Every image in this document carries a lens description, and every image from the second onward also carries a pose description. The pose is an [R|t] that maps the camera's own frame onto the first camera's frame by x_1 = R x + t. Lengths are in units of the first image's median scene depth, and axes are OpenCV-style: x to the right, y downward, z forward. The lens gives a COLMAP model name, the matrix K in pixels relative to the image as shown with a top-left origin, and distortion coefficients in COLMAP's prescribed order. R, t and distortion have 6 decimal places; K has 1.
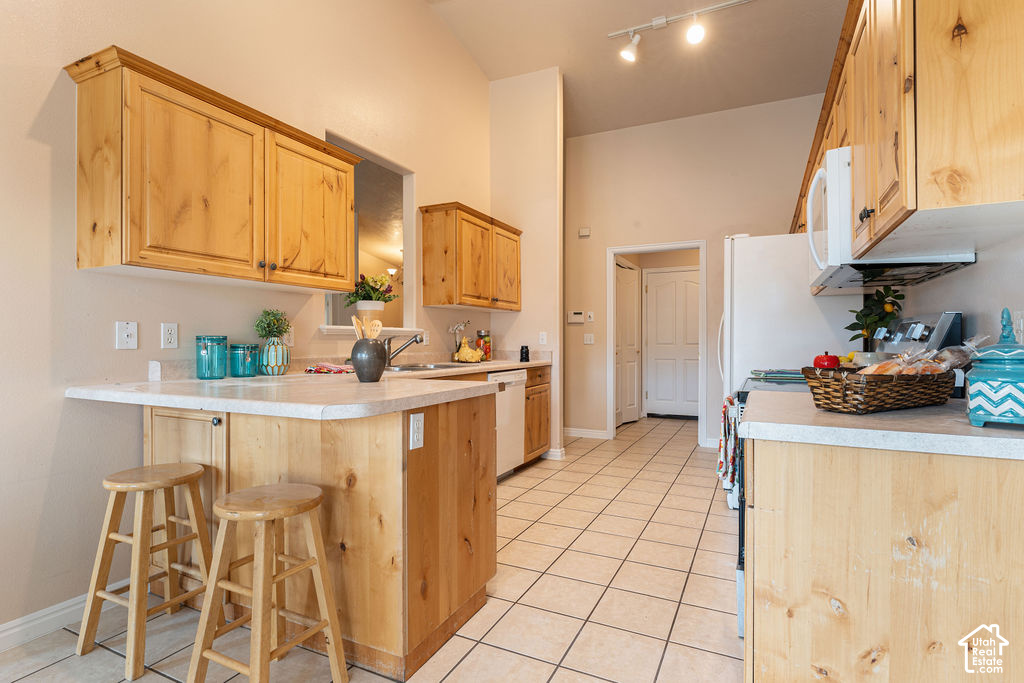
lens RADIAL K [[517.3, 0, 510.9], [0, 517.3, 341.1], [0, 0, 1]] dist [-0.003403, 0.000161]
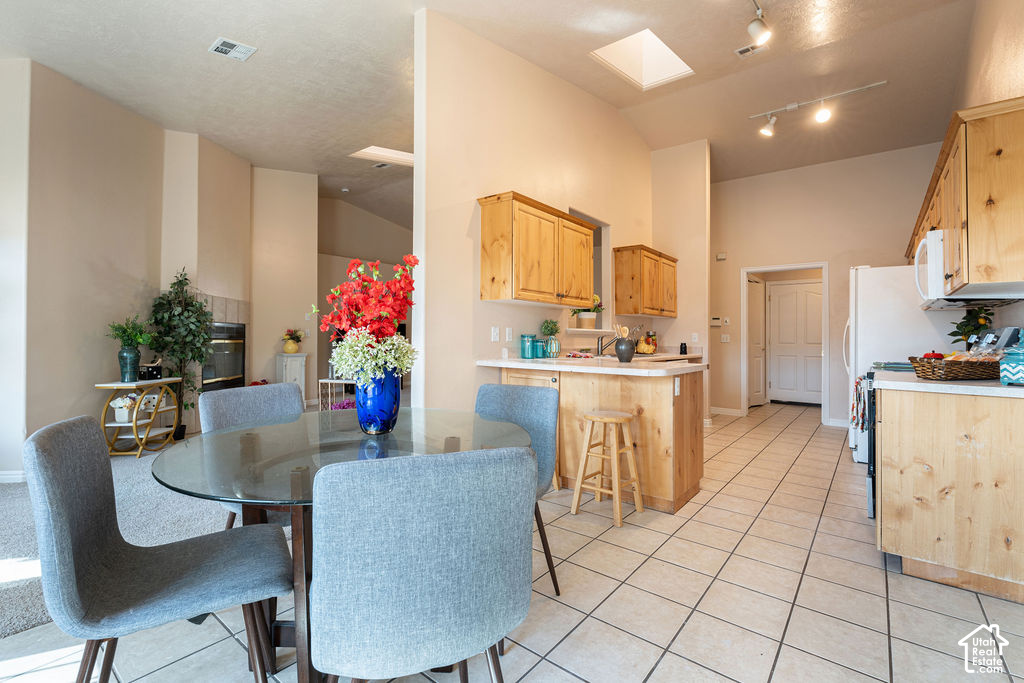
lens RADIAL K [[452.9, 0, 514.6], [0, 452.9, 327.4], [0, 0, 1]] dist [-0.001464, -0.000578]
pose [[0.975509, 0.008874, -0.219782, -0.310880], [-0.013865, 0.999680, -0.021174, -0.001840], [0.219523, 0.023703, 0.975319, -0.601768]]
